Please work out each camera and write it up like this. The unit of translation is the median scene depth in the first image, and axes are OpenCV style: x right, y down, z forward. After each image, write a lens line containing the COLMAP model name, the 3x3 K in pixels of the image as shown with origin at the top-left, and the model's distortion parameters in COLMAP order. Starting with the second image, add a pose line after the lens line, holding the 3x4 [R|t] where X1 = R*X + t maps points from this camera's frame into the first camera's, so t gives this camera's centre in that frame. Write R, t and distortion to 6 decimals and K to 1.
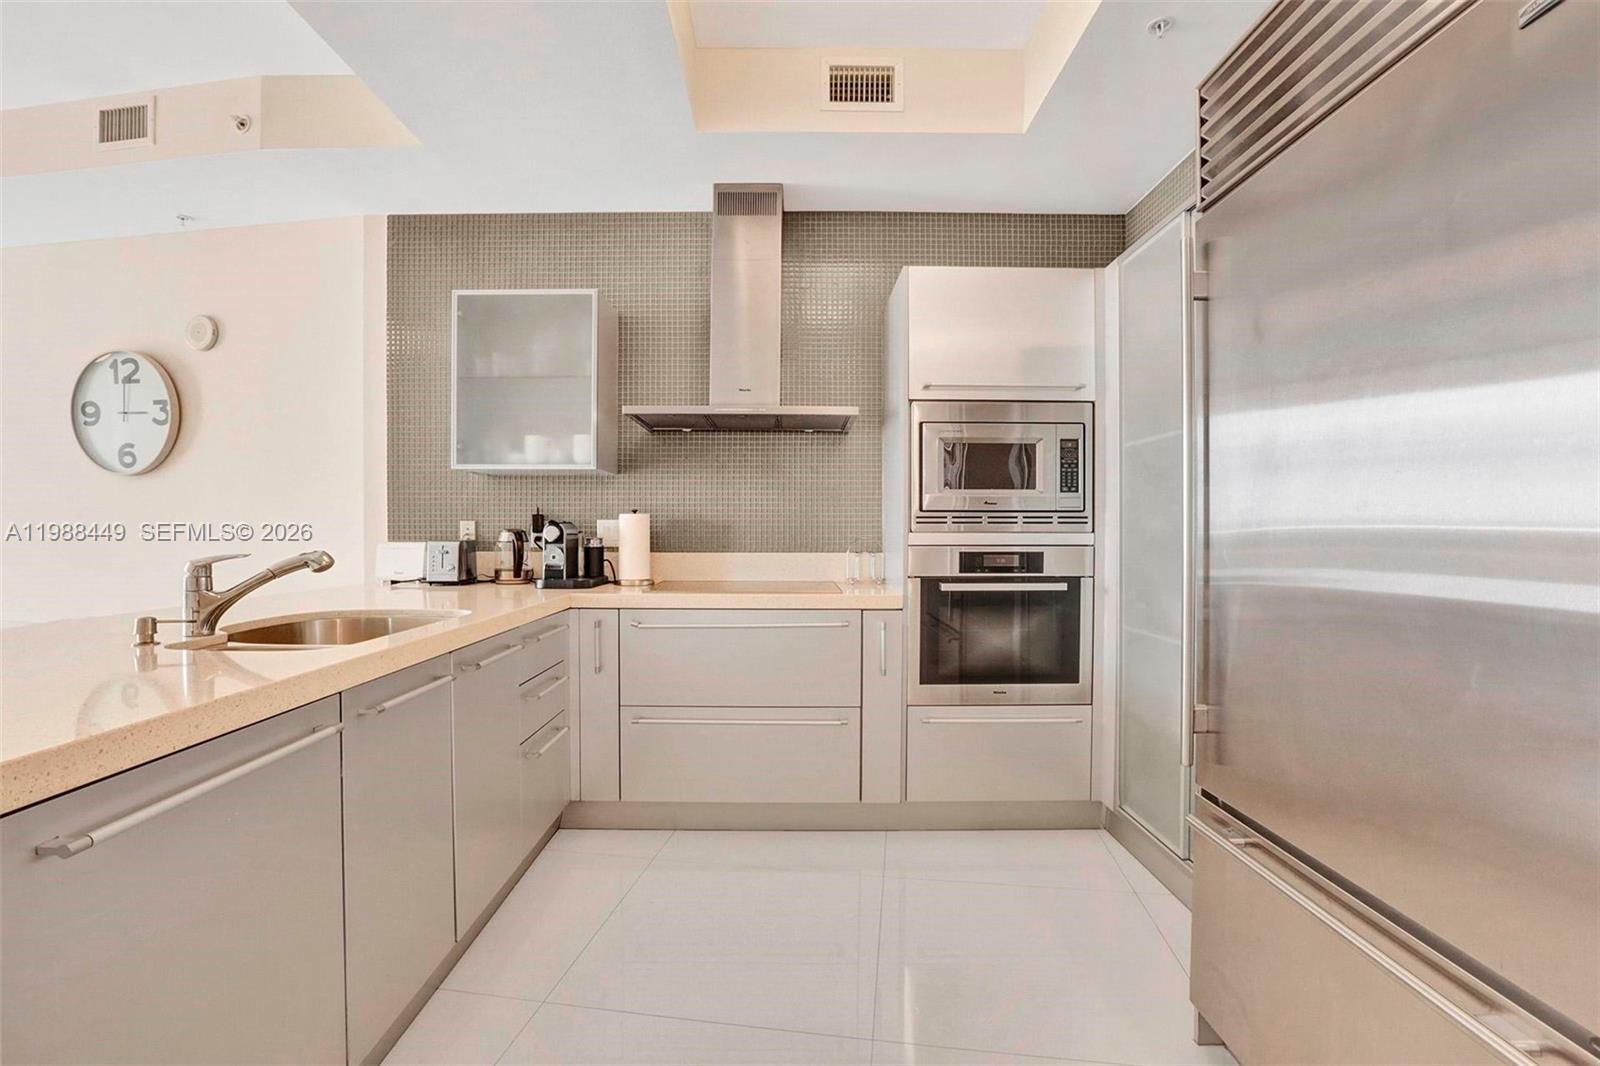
lens RADIAL K [[761.6, 0, 800.0], [0, 761.6, 533.0], [0, 0, 1]] dist [-0.023448, 0.001298]
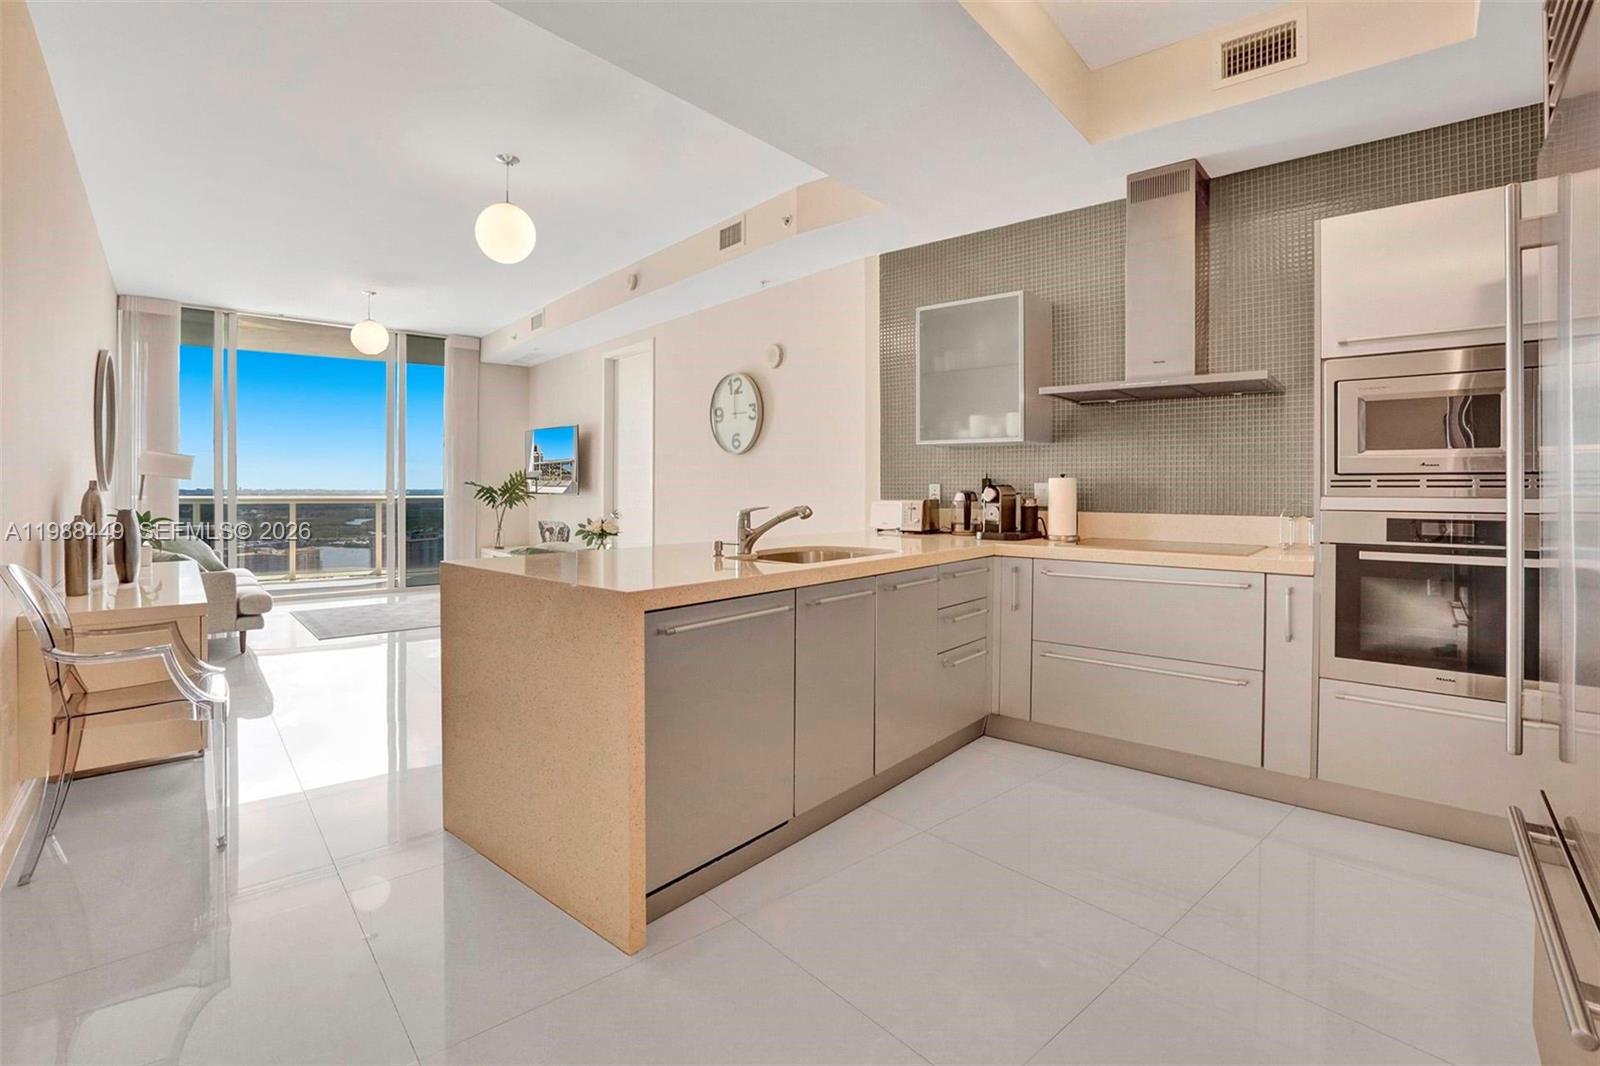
lens RADIAL K [[772.3, 0, 799.7], [0, 772.3, 494.4], [0, 0, 1]] dist [0.000570, 0.000552]
pose [[0.773374, 0.007227, -0.633908, 0.223108], [-0.004761, 0.999973, 0.005592, -0.005270], [0.633932, -0.001307, 0.773388, -0.153306]]
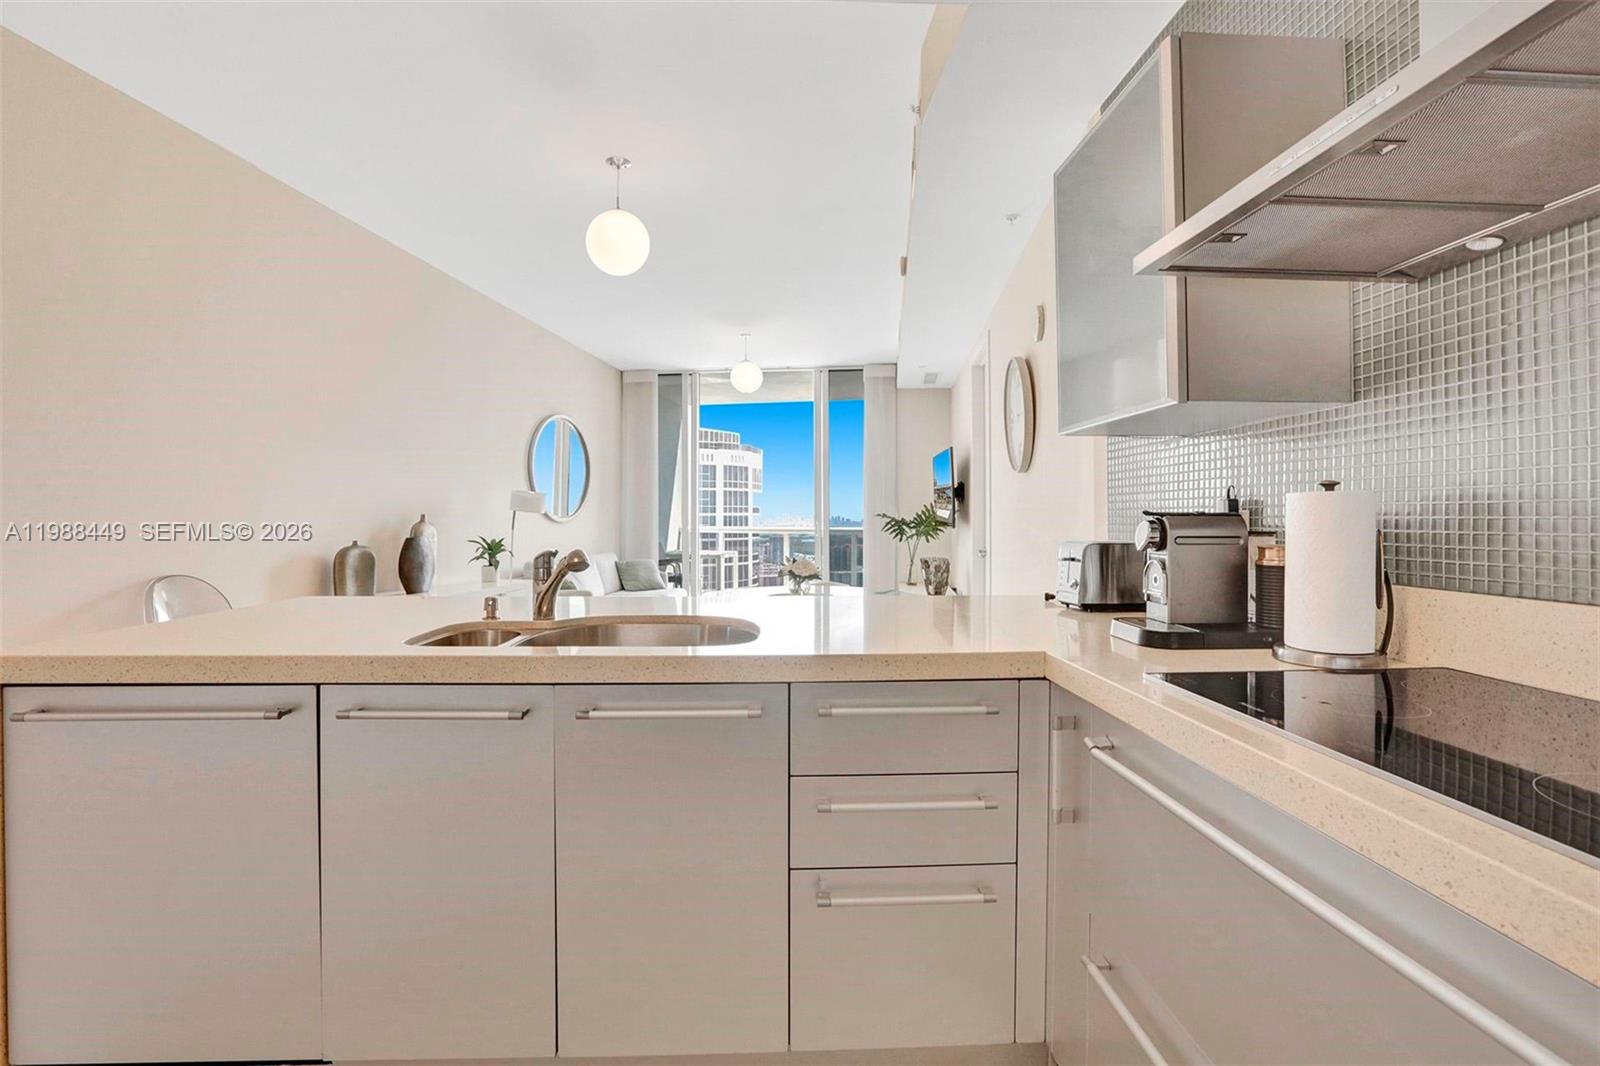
lens RADIAL K [[772.3, 0, 799.7], [0, 772.3, 494.4], [0, 0, 1]] dist [0.000570, 0.000552]
pose [[0.037691, -0.030721, -0.998817, 0.206254], [-0.005118, 0.999508, -0.030936, -0.009964], [0.999276, 0.006278, 0.037515, 0.728962]]
